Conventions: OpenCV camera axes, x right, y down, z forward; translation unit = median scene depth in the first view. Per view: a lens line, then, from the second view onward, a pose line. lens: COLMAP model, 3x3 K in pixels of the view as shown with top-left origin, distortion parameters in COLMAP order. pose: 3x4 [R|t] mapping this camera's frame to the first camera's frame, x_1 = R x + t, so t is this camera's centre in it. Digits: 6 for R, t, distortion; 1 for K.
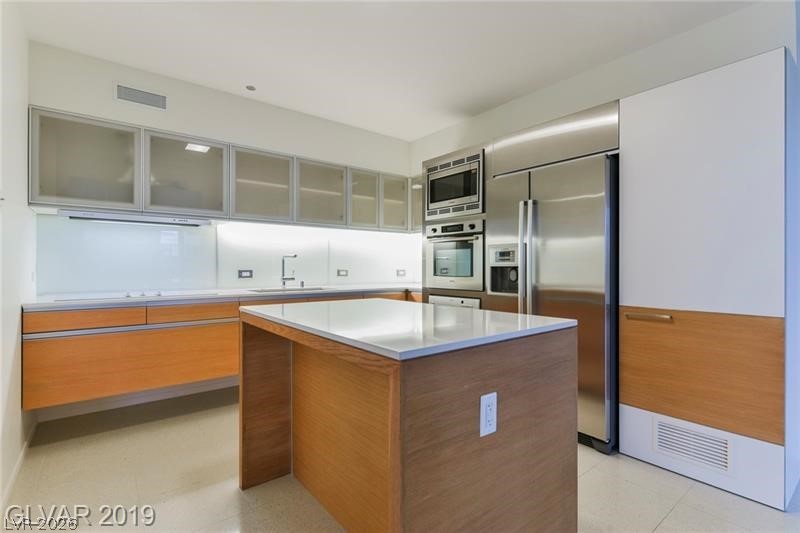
lens RADIAL K [[396.7, 0, 400.0], [0, 396.7, 266.5], [0, 0, 1]] dist [0.000556, -0.000244]
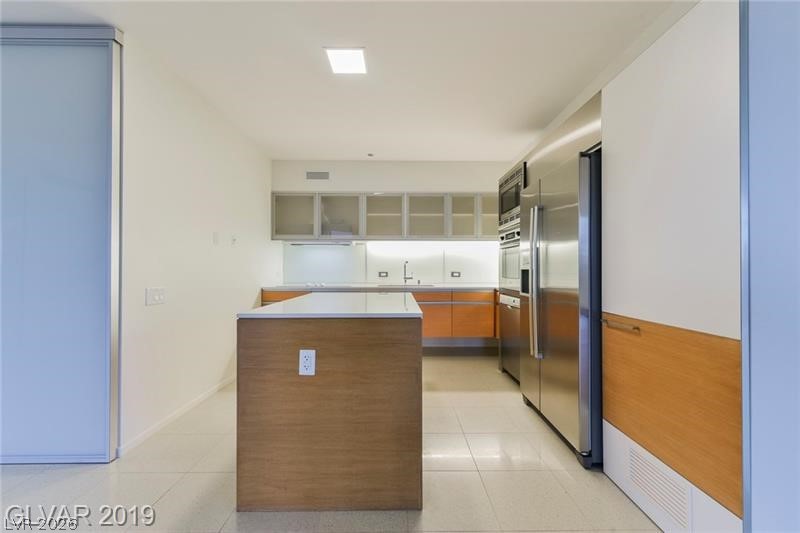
lens RADIAL K [[326.6, 0, 400.0], [0, 326.6, 266.5], [0, 0, 1]] dist [0.000347, 0.000163]
pose [[0.773199, -0.005793, -0.634137, 0.583026], [0.000467, 0.999963, -0.008566, -0.000838], [0.634163, 0.006327, 0.773174, 0.095343]]
